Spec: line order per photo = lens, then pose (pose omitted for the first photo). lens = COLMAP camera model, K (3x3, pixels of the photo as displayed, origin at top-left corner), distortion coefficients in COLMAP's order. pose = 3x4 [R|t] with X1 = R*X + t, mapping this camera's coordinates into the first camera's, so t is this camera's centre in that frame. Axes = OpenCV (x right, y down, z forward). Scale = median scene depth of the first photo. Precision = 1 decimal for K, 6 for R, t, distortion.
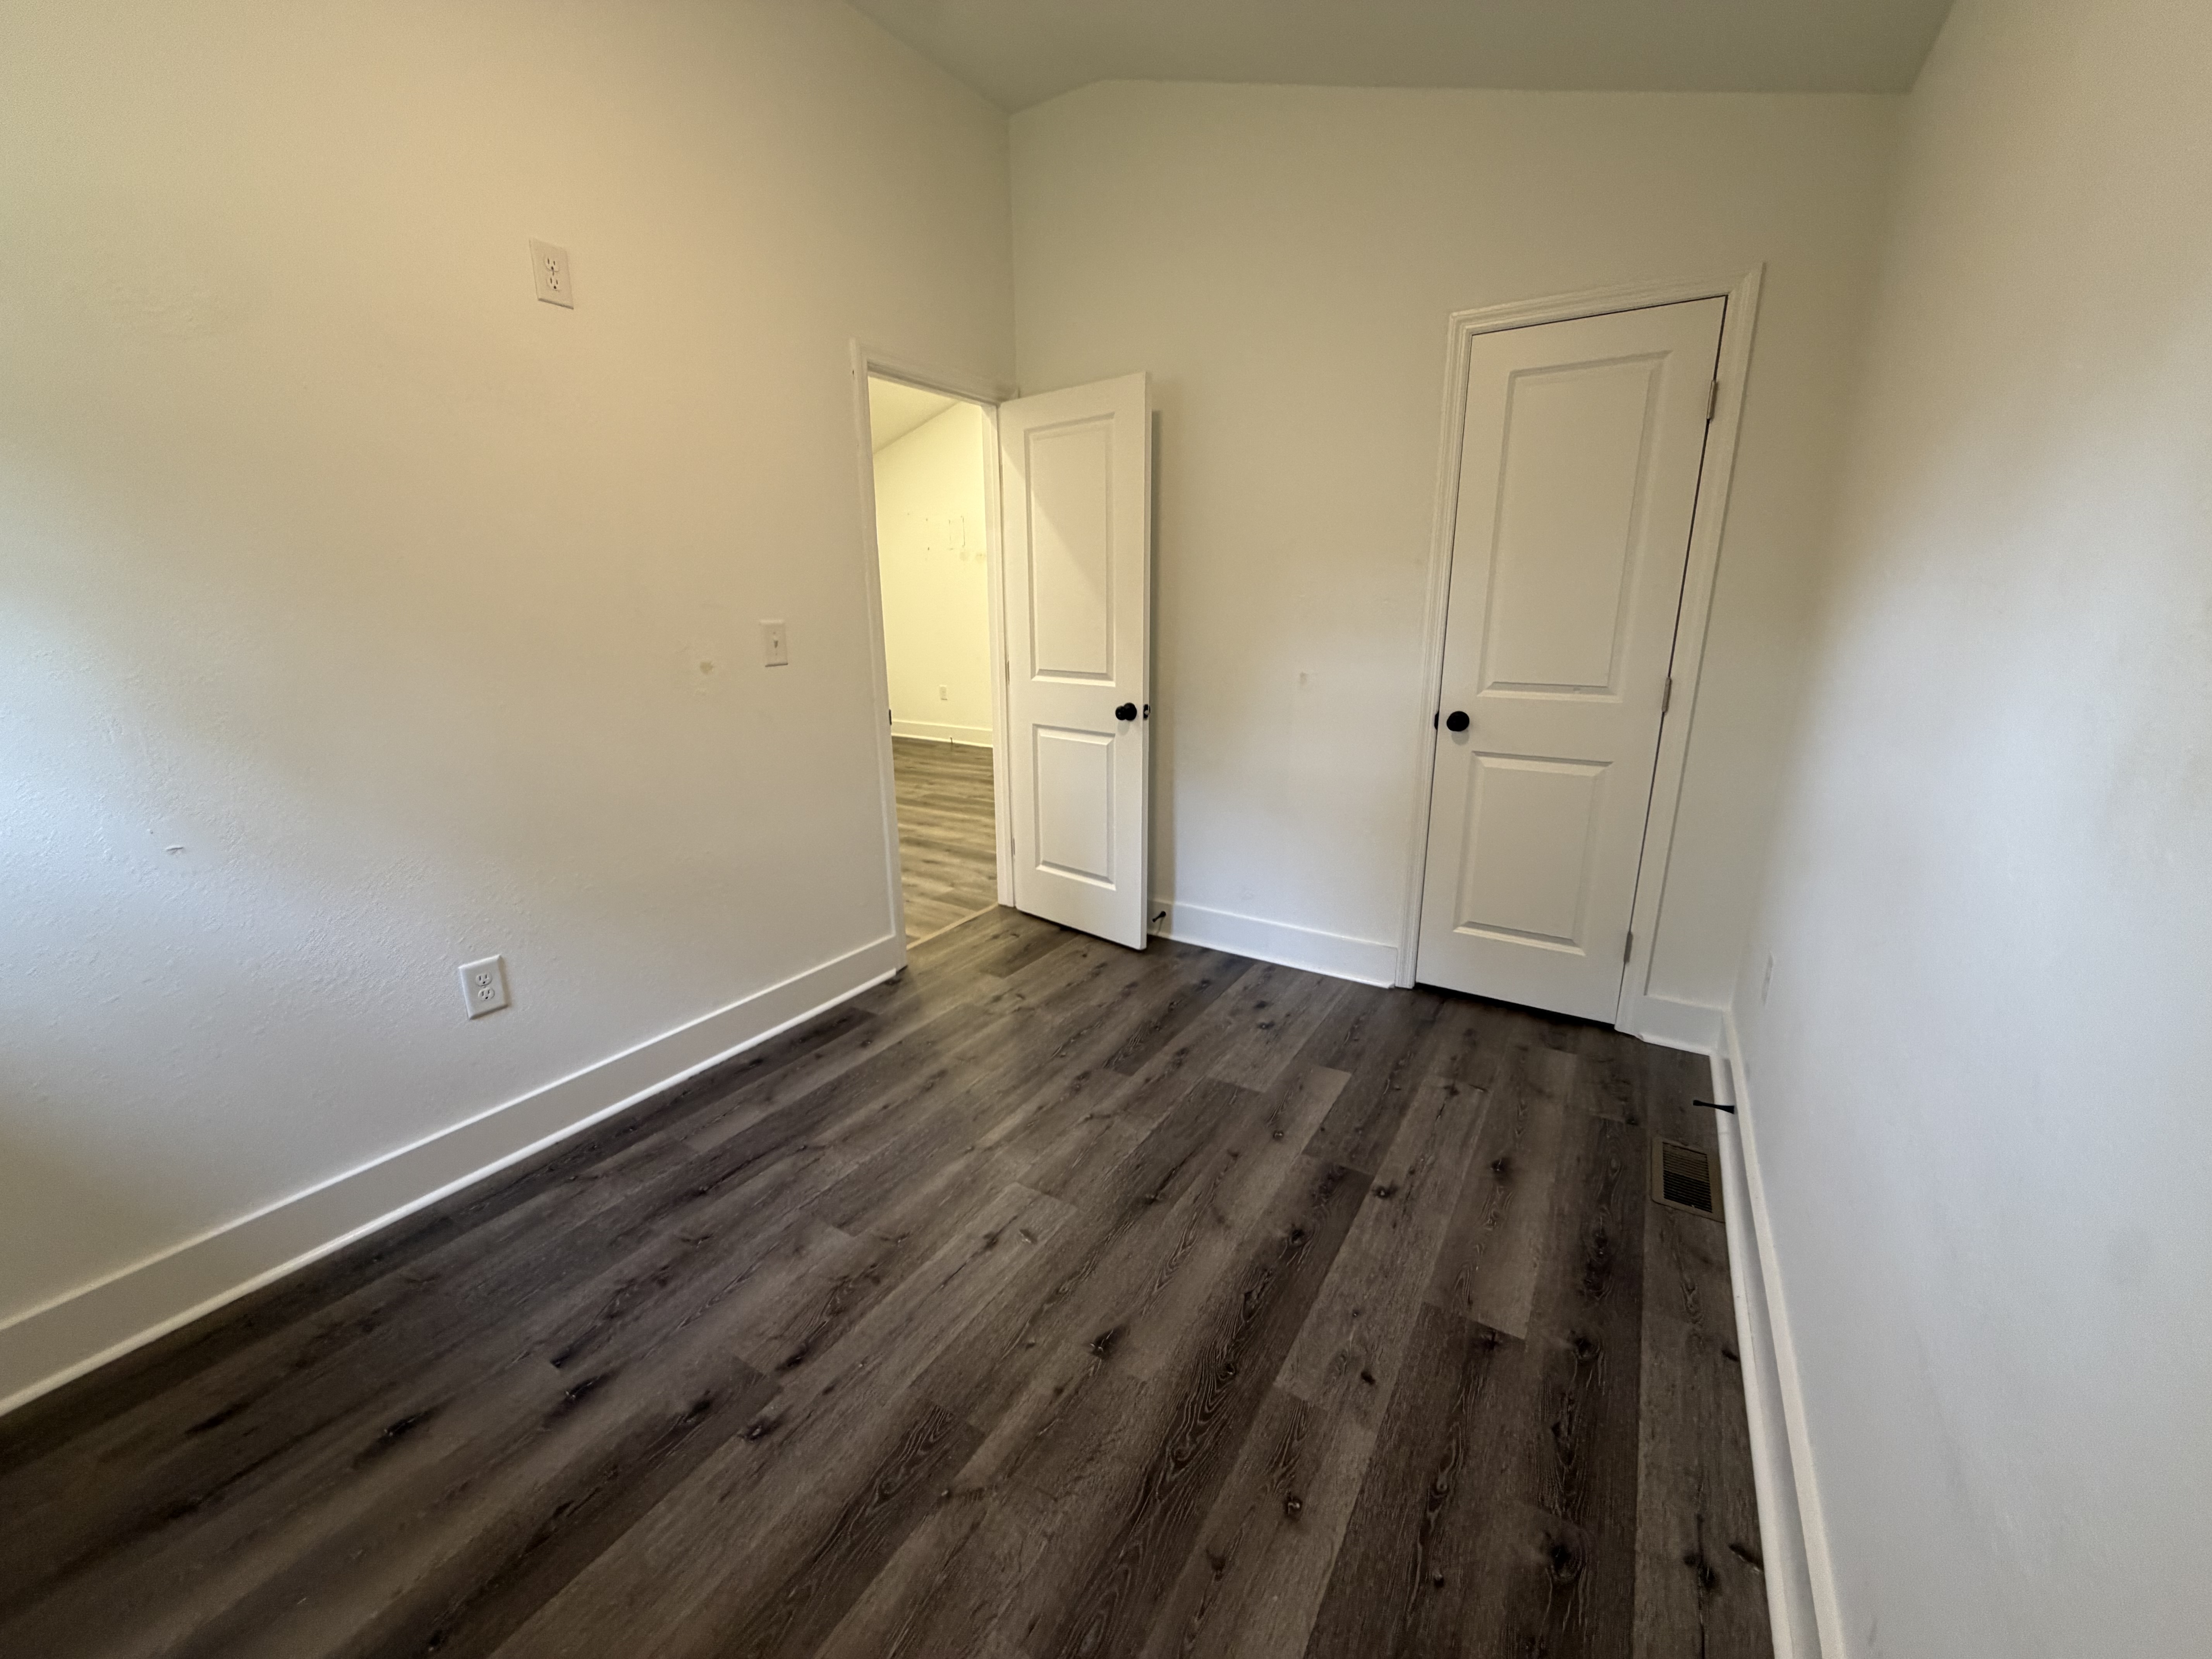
lens RADIAL K [[876.1, 0, 1098.2], [0, 876.1, 829.5], [0, 0, 1]] dist [-0.000220, -0.000036]
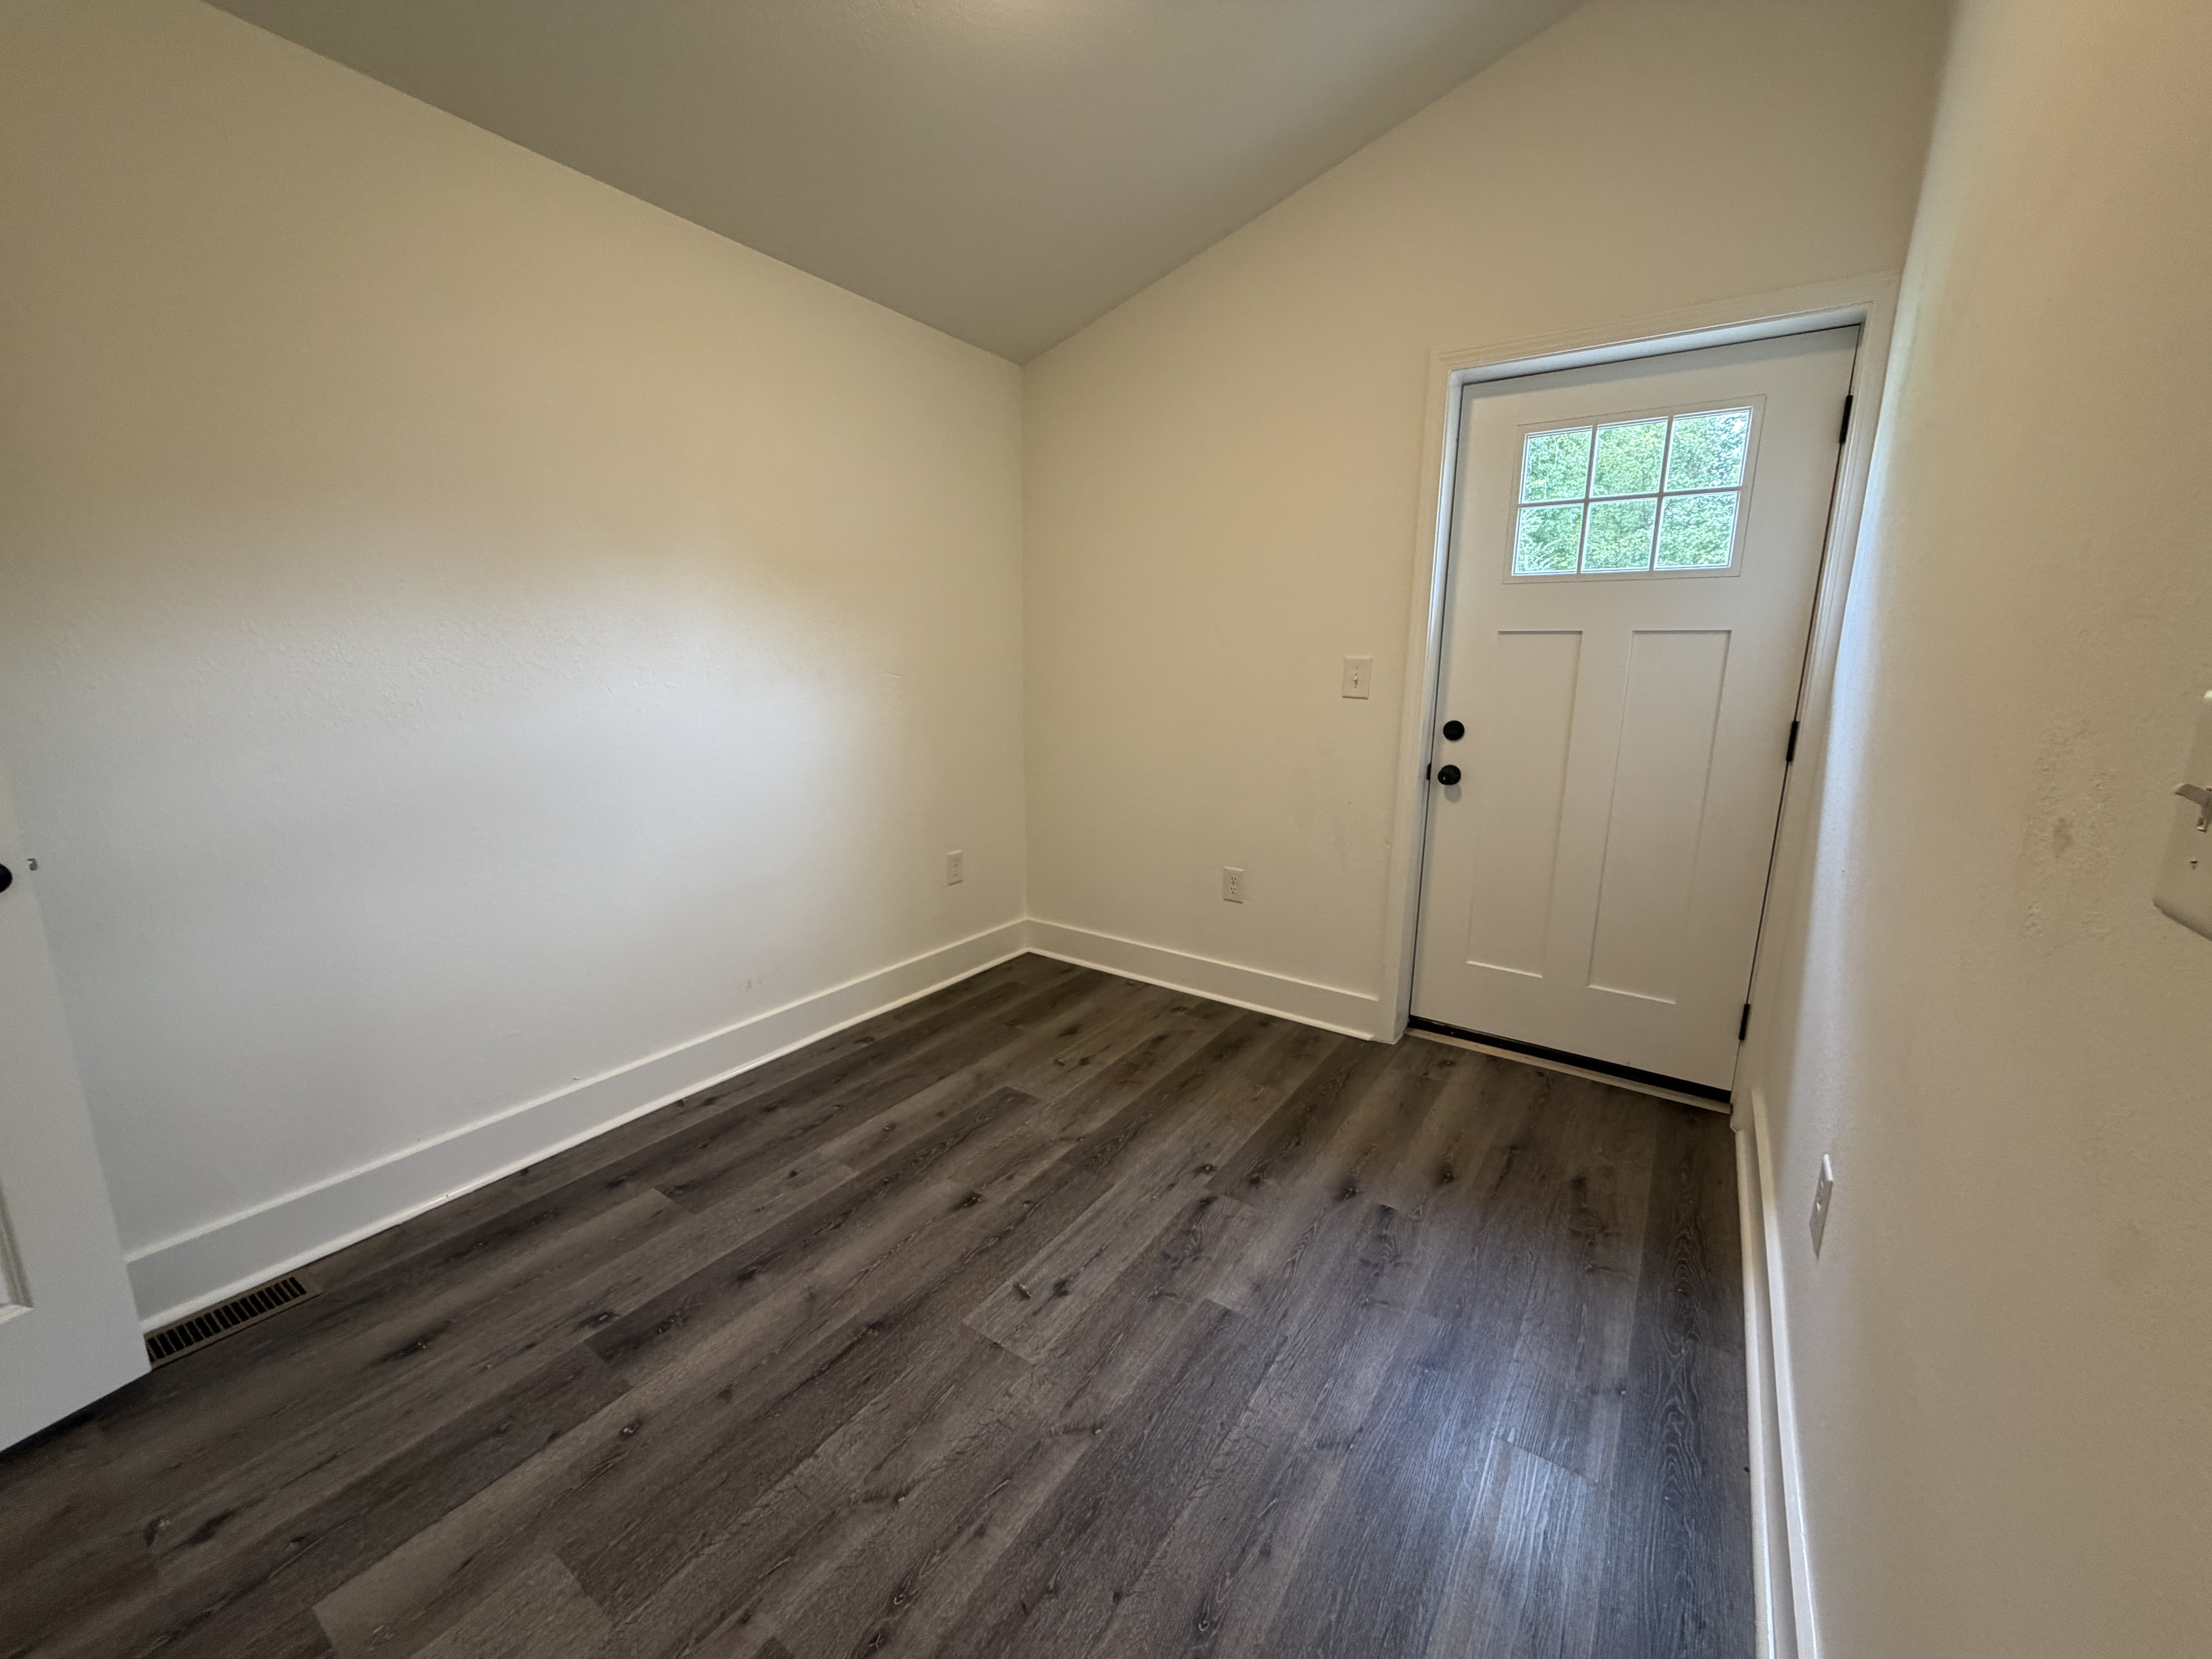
lens RADIAL K [[876.1, 0, 1098.2], [0, 876.1, 829.5], [0, 0, 1]] dist [-0.000220, -0.000036]
pose [[-0.998807, -0.011438, 0.047467, -0.217172], [0.010593, 0.898251, 0.439356, -0.433100], [-0.047662, 0.439335, -0.897058, 1.756180]]
